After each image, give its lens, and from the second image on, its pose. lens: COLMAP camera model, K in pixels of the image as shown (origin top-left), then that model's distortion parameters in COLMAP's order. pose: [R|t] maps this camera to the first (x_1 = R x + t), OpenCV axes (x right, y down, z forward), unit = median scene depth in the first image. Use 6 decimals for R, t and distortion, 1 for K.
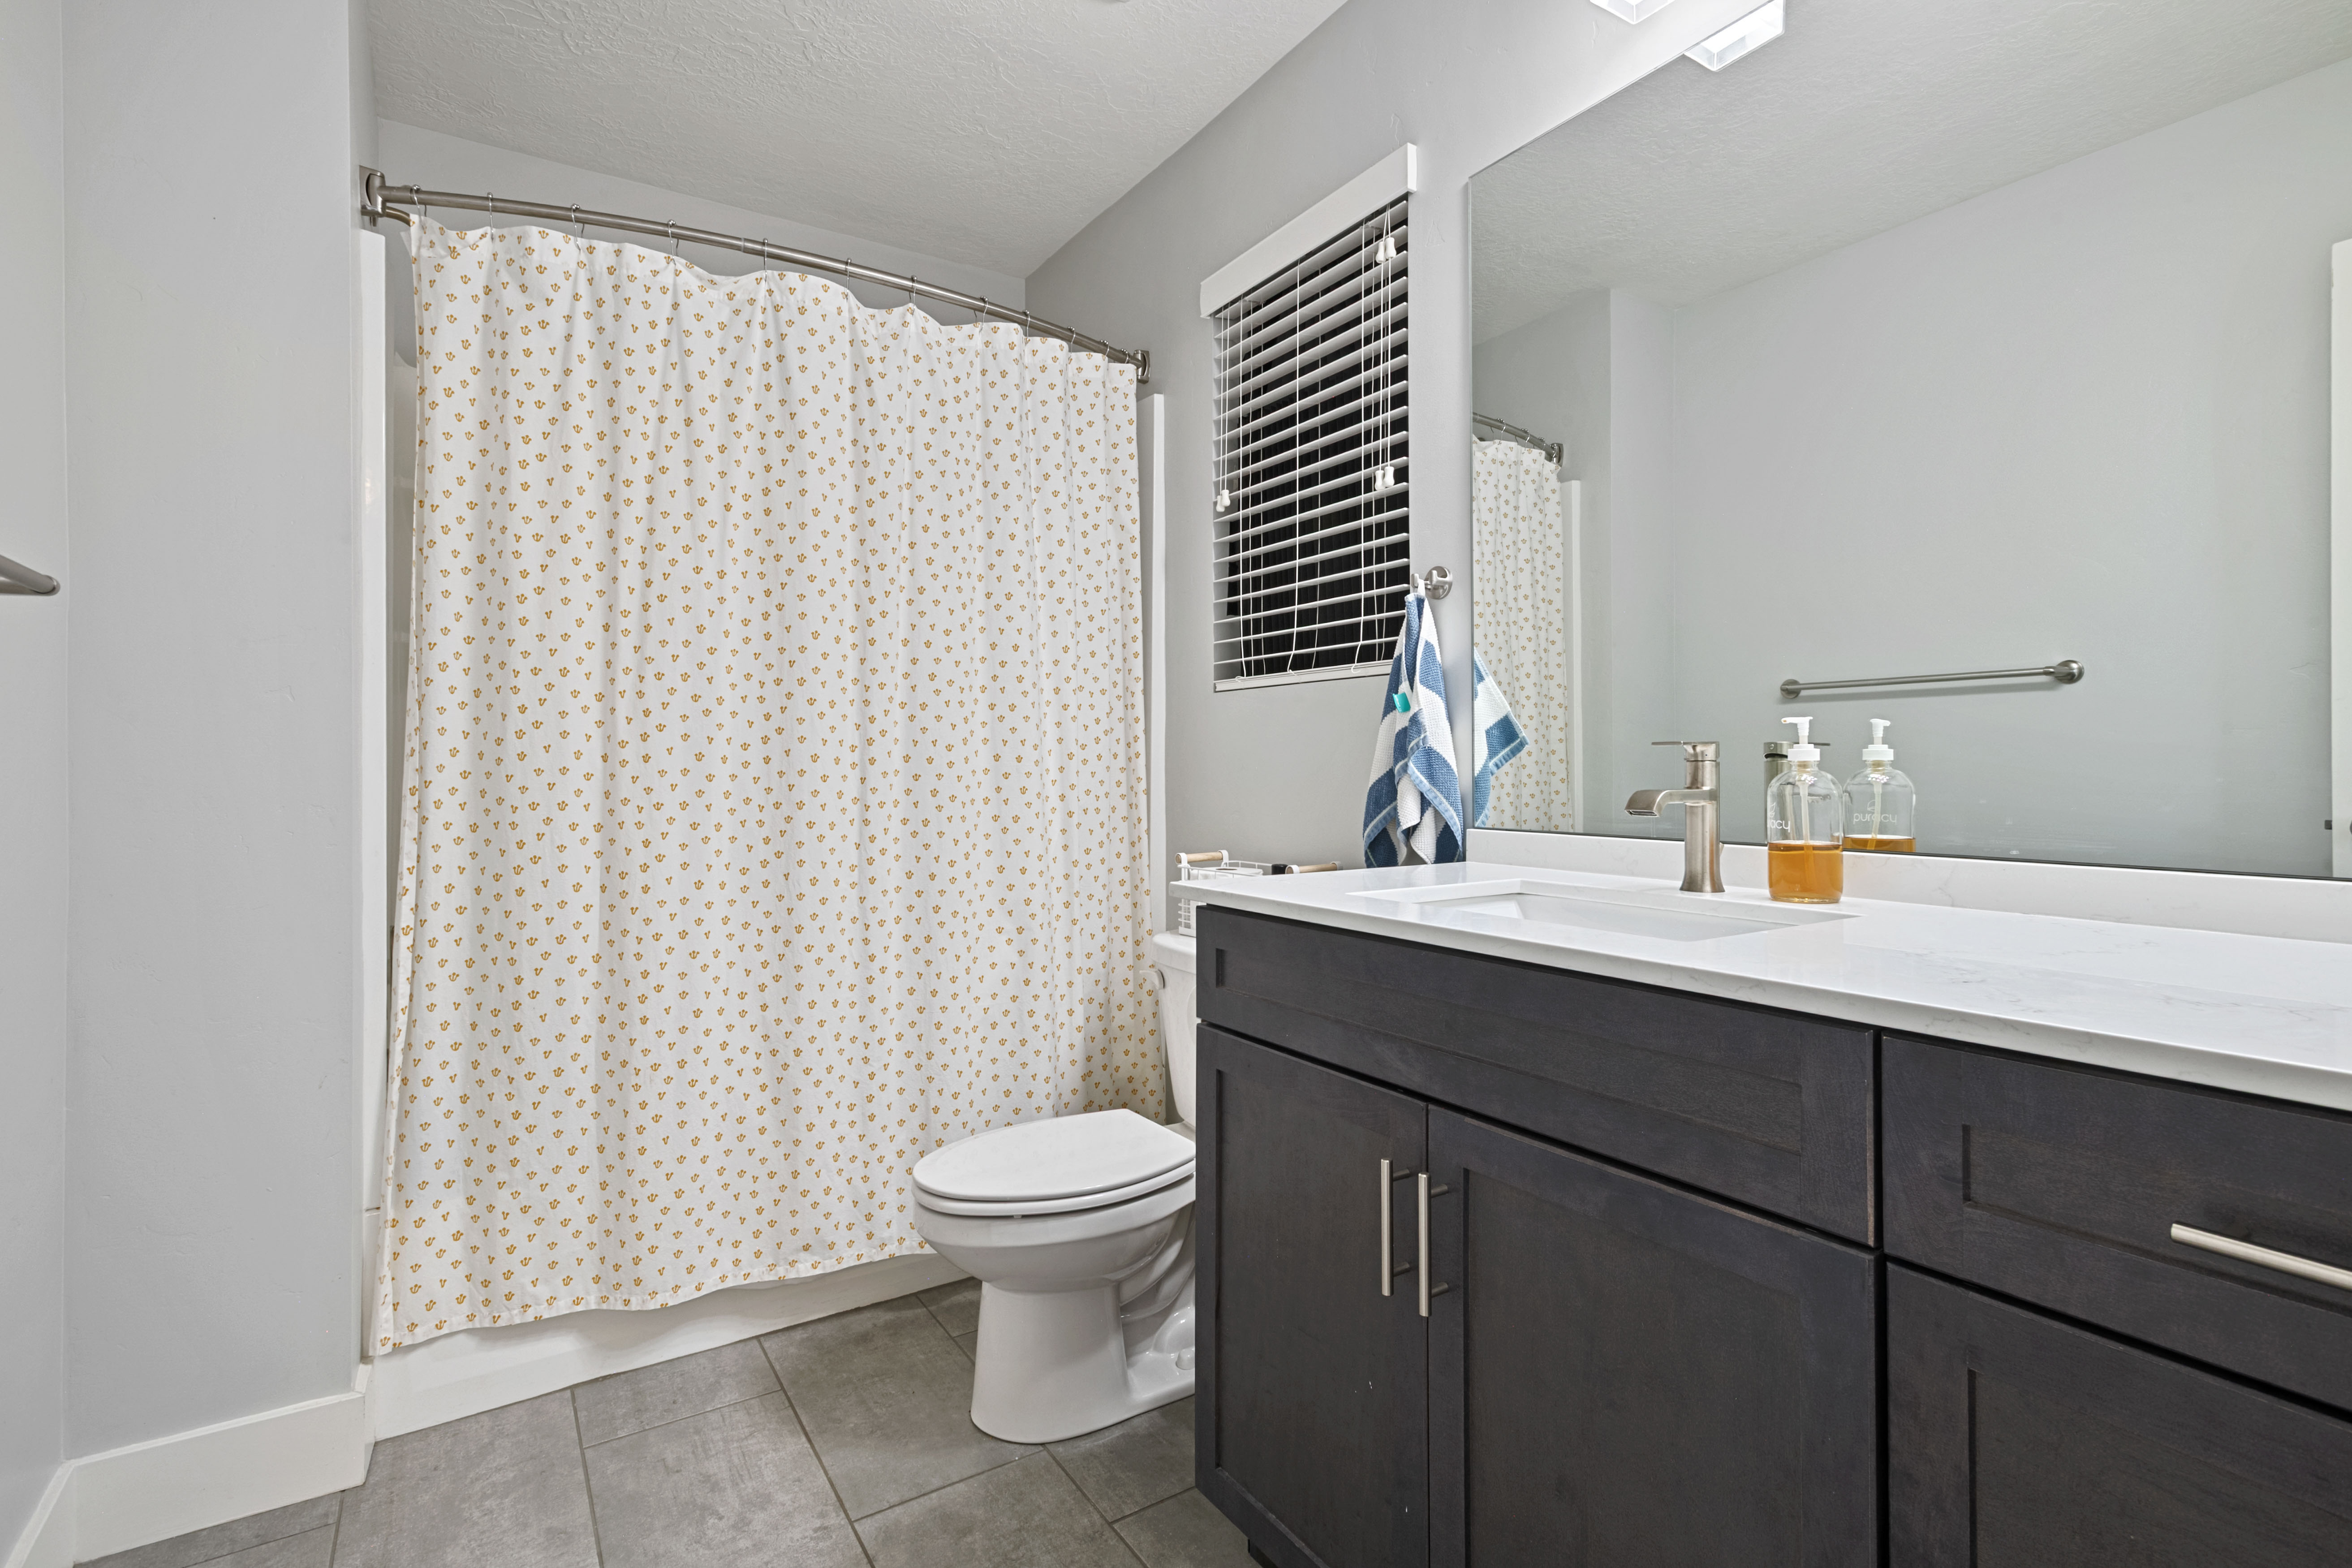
lens RADIAL K [[1112.5, 0, 1172.5], [0, 1112.5, 773.6], [0, 0, 1]] dist [0.007947, 0.001097]
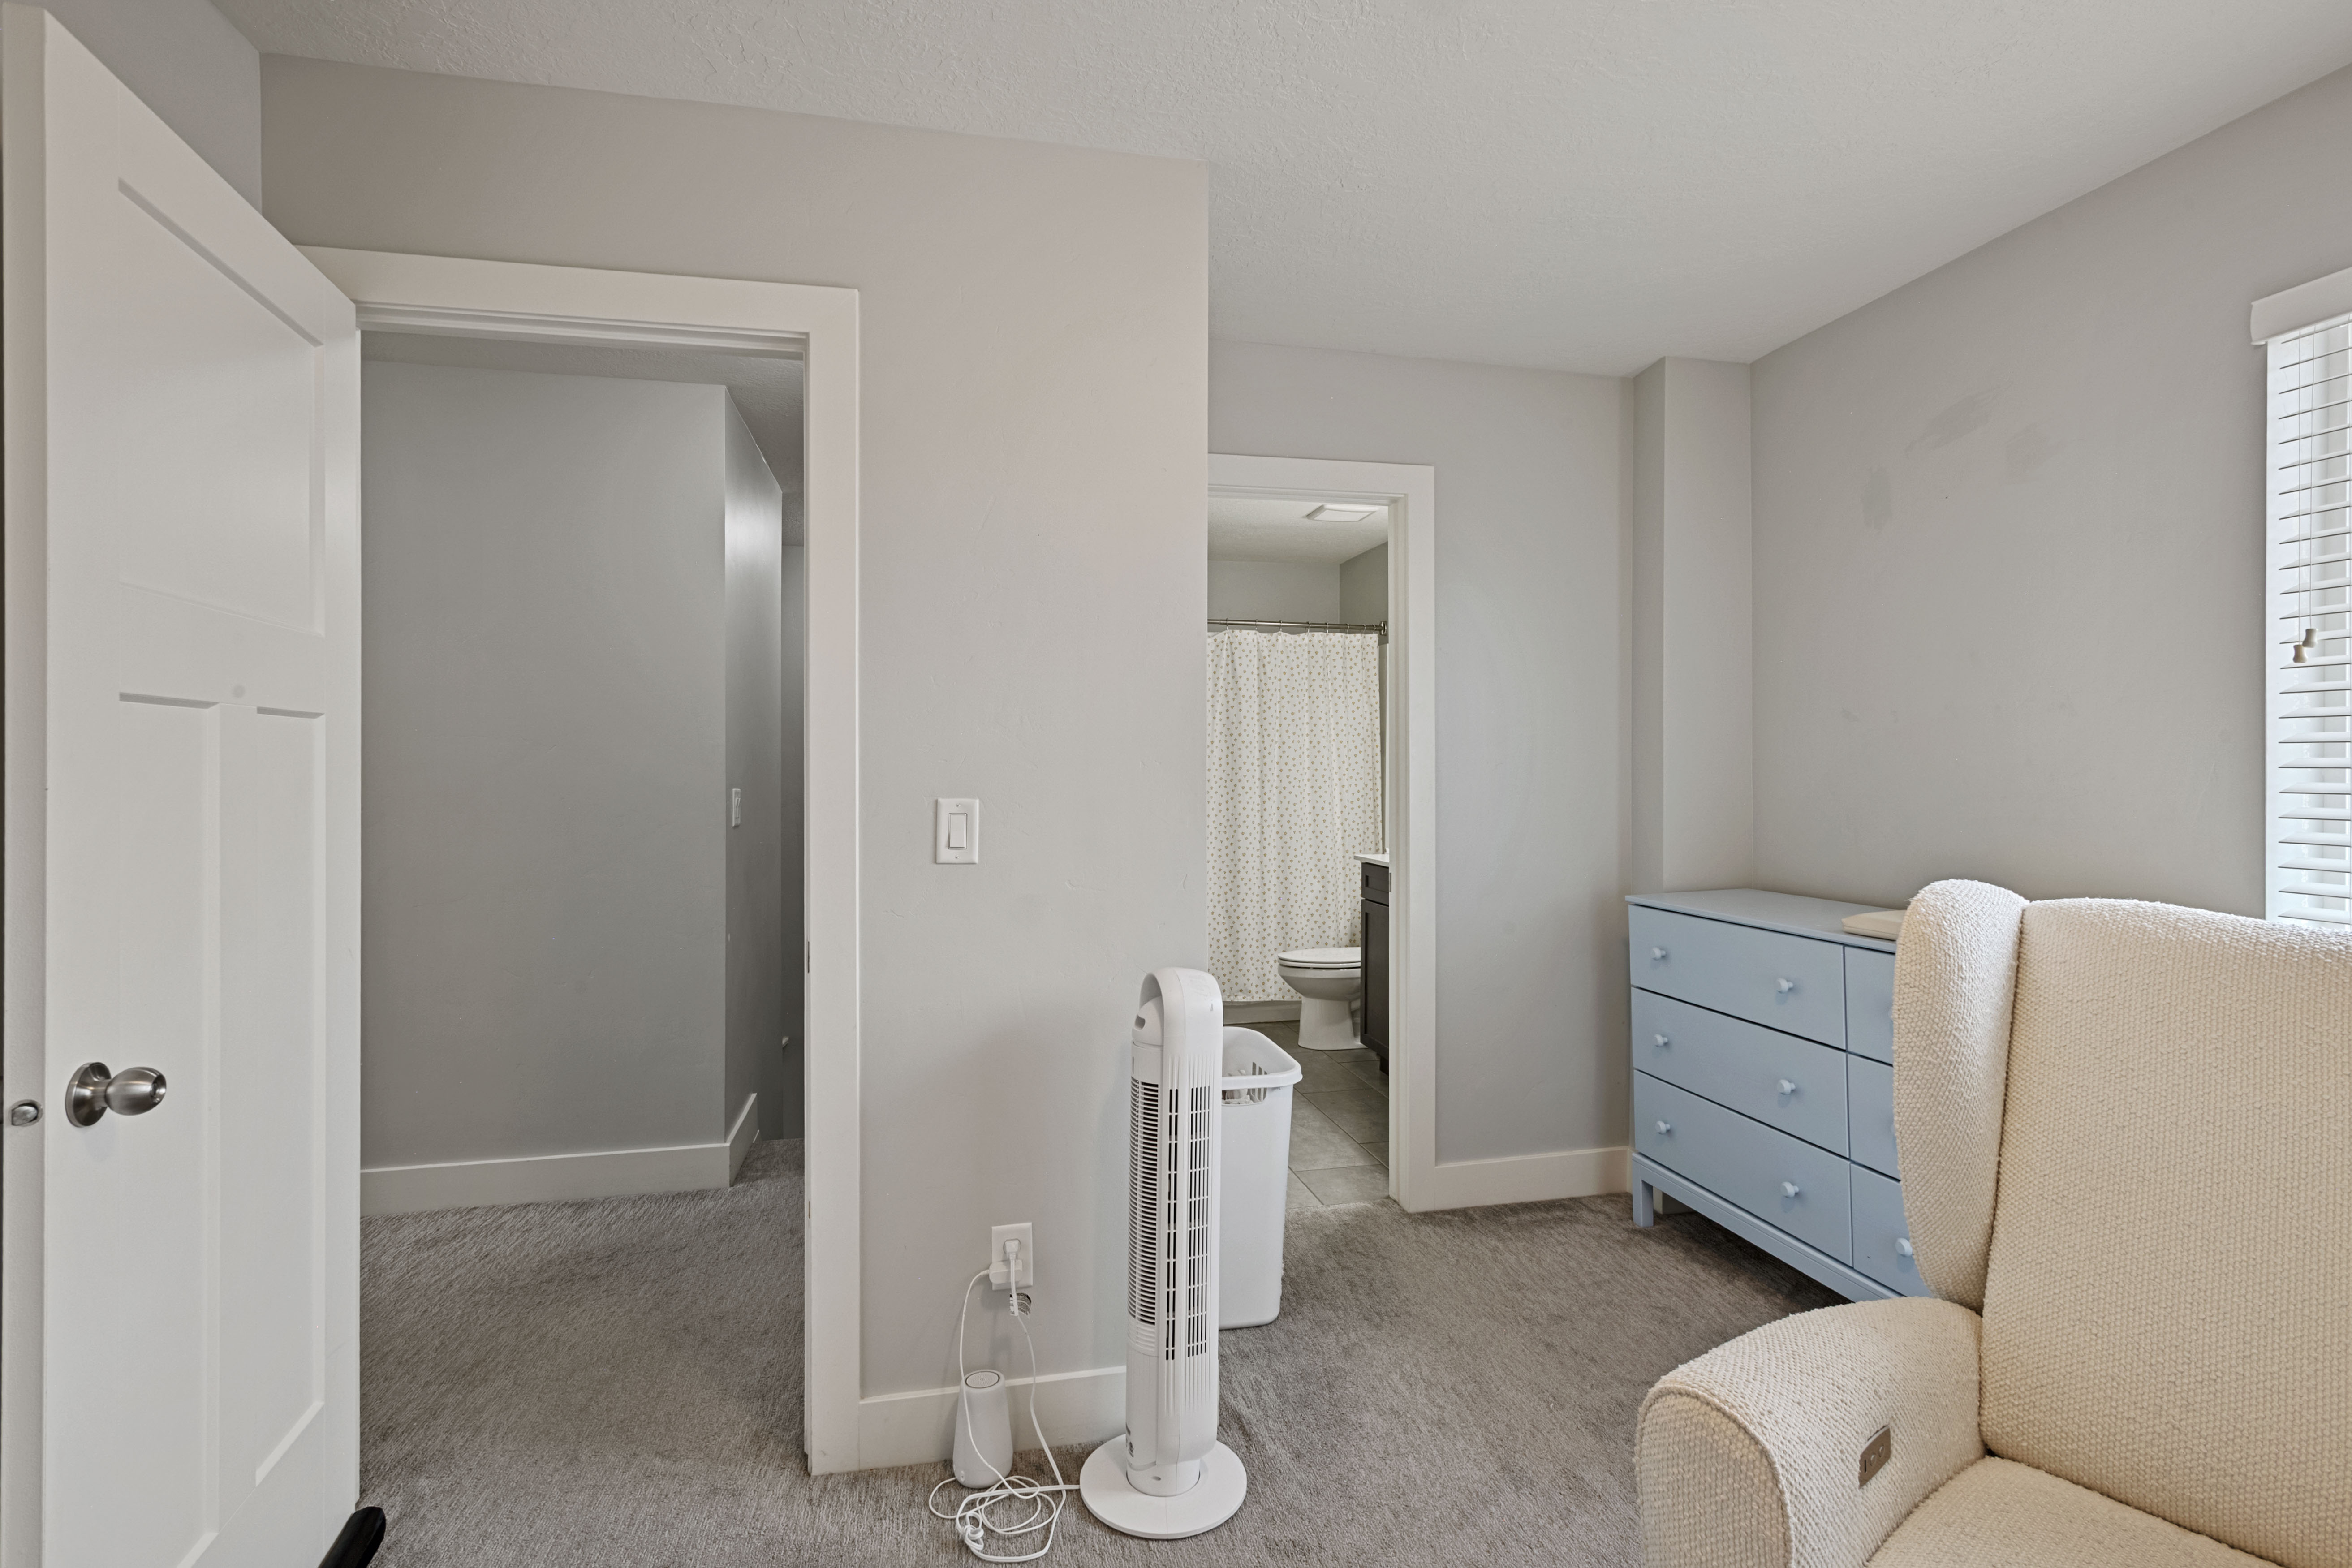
lens RADIAL K [[1112.5, 0, 1172.9], [0, 1112.5, 784.4], [0, 0, 1]] dist [0.007947, 0.001097]
pose [[0.938384, 0.001374, -0.345592, 0.423777], [-0.001149, 0.999999, 0.000856, -0.071148], [0.345593, -0.000407, 0.938384, -1.503673]]
